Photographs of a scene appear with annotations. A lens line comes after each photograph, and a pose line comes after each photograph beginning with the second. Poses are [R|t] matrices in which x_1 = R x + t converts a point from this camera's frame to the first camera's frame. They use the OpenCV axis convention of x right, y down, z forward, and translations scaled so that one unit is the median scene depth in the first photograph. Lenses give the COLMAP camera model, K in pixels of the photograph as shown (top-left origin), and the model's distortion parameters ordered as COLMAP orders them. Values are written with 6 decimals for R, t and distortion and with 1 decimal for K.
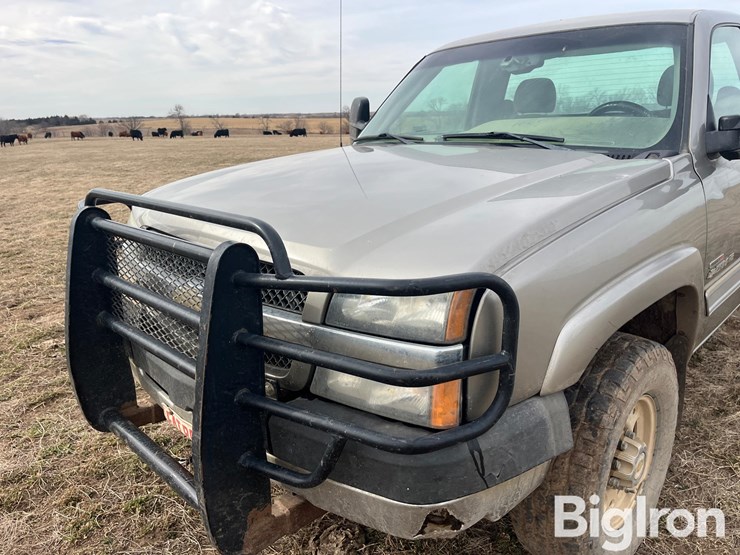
lens RADIAL K [[557.5, 0, 378.0], [0, 557.5, 285.4], [0, 0, 1]] dist [0.074678, -0.092396]
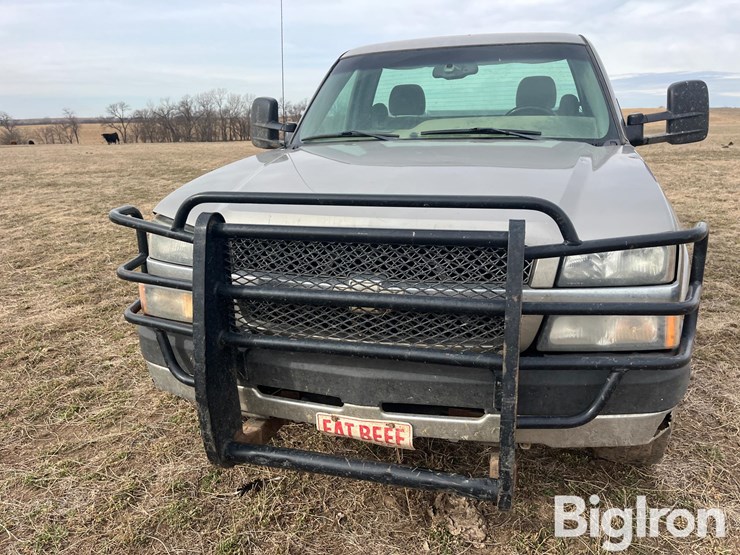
lens RADIAL K [[557.5, 0, 378.0], [0, 557.5, 285.4], [0, 0, 1]] dist [0.074678, -0.092396]
pose [[0.866683, -0.138737, 0.479180, -0.677997], [0.145107, 0.989126, 0.023929, -0.009922], [-0.477289, 0.048794, 0.877391, 0.111376]]
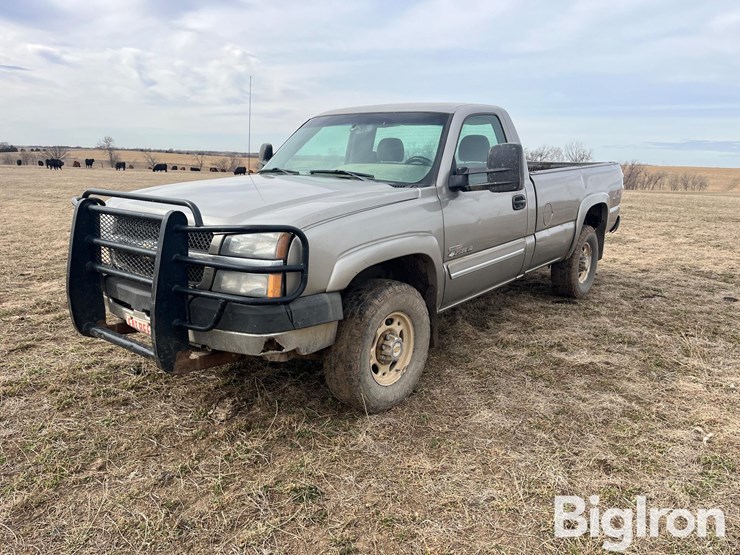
lens RADIAL K [[557.5, 0, 378.0], [0, 557.5, 285.4], [0, 0, 1]] dist [0.074678, -0.092396]
pose [[0.992840, 0.025789, 0.116635, 0.167226], [-0.017121, 0.997058, -0.074719, 0.226135], [-0.118219, 0.072187, 0.990360, -0.752402]]
